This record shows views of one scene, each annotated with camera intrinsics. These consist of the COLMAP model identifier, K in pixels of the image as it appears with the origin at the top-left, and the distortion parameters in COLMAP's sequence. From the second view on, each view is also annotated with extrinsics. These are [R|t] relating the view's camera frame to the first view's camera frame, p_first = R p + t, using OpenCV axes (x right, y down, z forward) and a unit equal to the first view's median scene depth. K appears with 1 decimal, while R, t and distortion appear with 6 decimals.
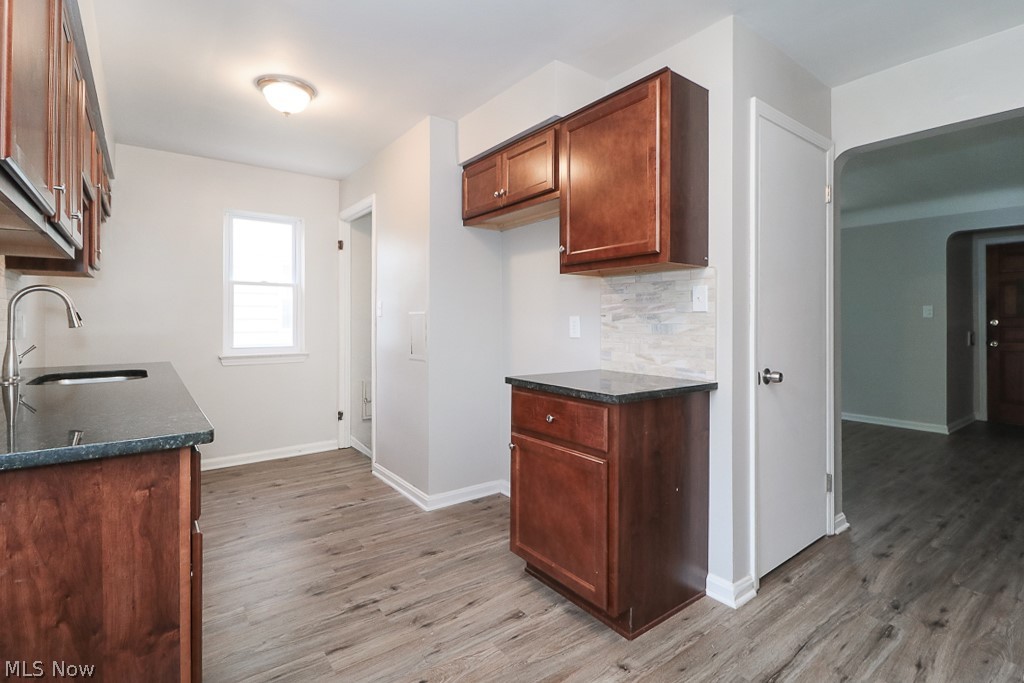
lens RADIAL K [[478.4, 0, 507.2], [0, 478.4, 320.1], [0, 0, 1]] dist [0.000103, -0.001813]
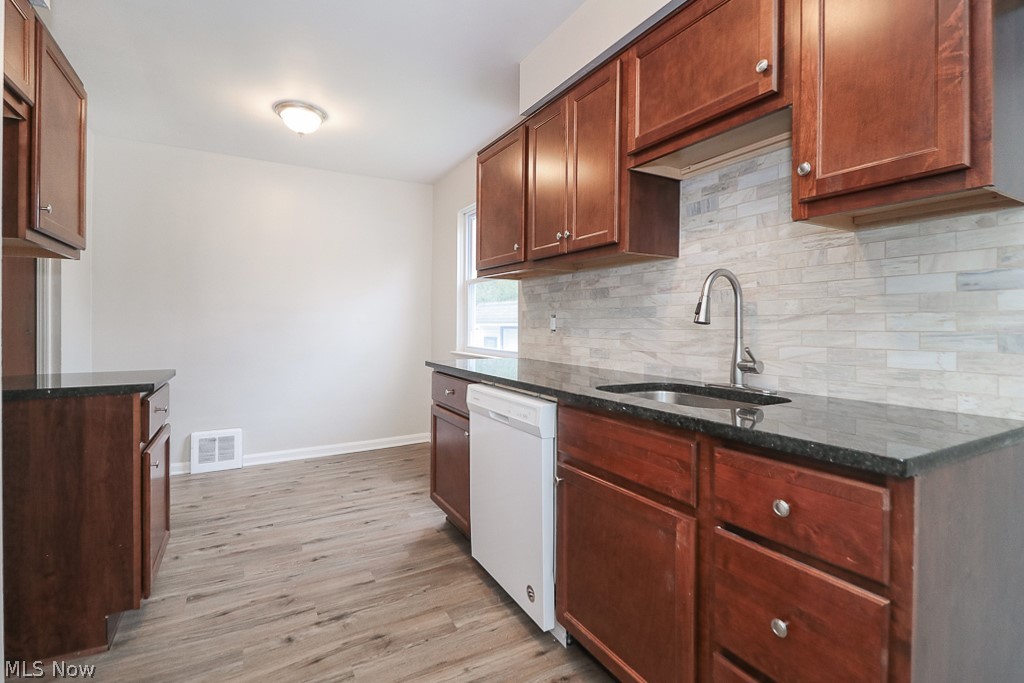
lens RADIAL K [[476.8, 0, 512.7], [0, 476.8, 327.5], [0, 0, 1]] dist [0.003874, -0.009349]
pose [[-0.991717, -0.007301, 0.128234, -0.624391], [-0.006918, 0.999970, 0.003436, 0.018219], [-0.128255, 0.002520, -0.991738, 1.531672]]
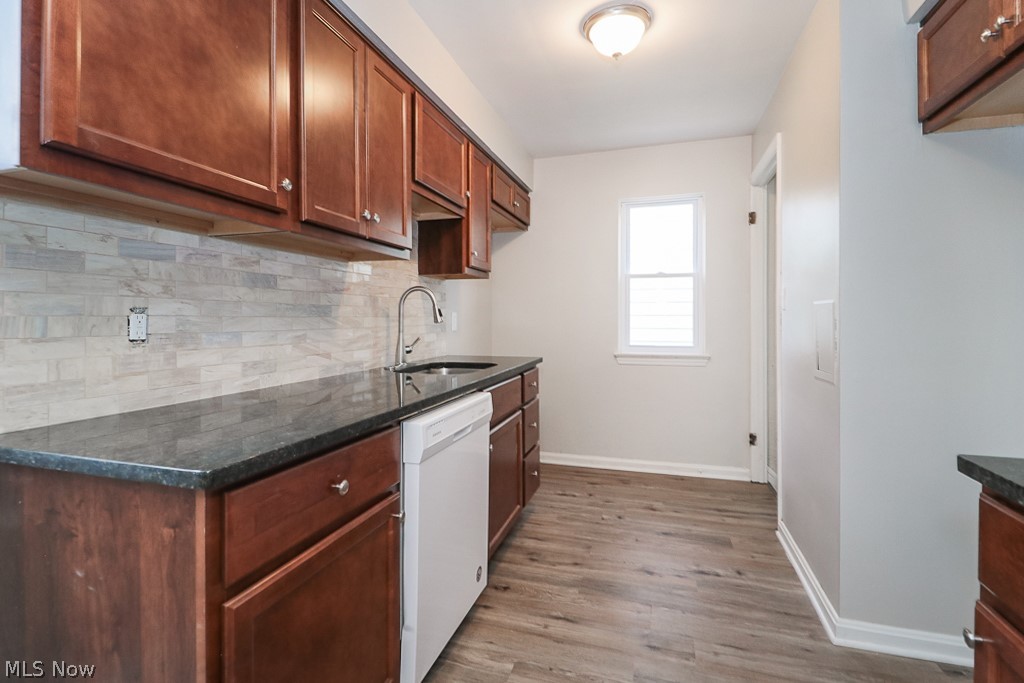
lens RADIAL K [[478.4, 0, 507.2], [0, 478.4, 320.1], [0, 0, 1]] dist [0.000103, -0.001813]
pose [[0.582472, 0.002110, -0.812848, 0.086795], [0.003520, 0.999981, 0.005118, 0.003761], [0.812843, -0.005842, 0.582453, 0.419264]]
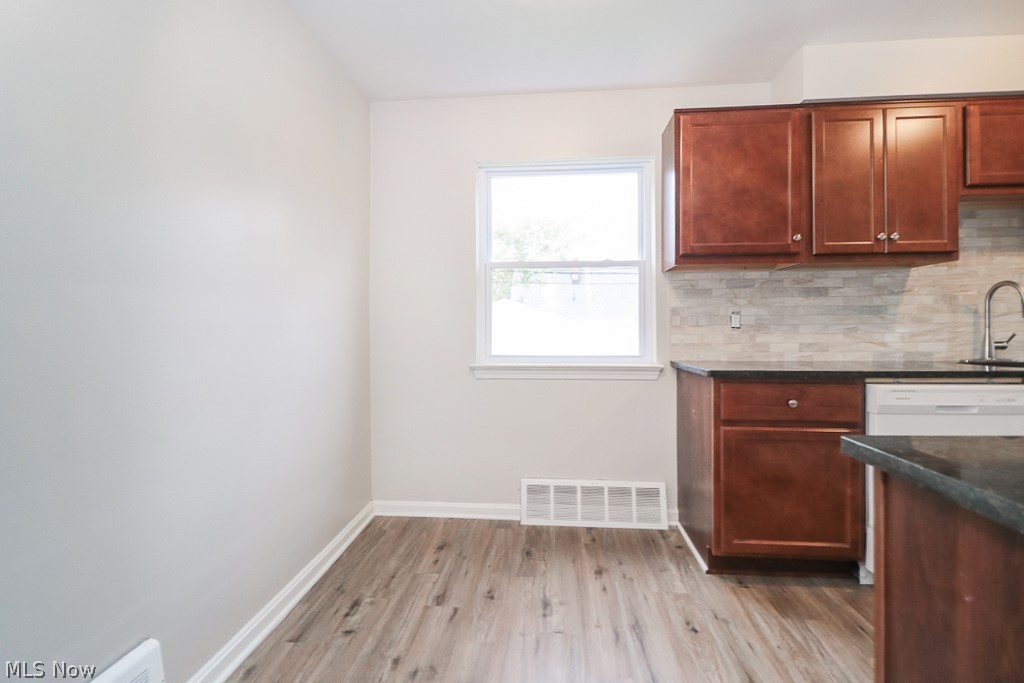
lens RADIAL K [[476.8, 0, 512.7], [0, 476.8, 327.5], [0, 0, 1]] dist [0.003874, -0.009349]
pose [[-0.669018, 0.002738, -0.743241, 0.573646], [0.010456, 0.999929, -0.005728, 0.028436], [0.743172, -0.011604, -0.669000, 0.744838]]
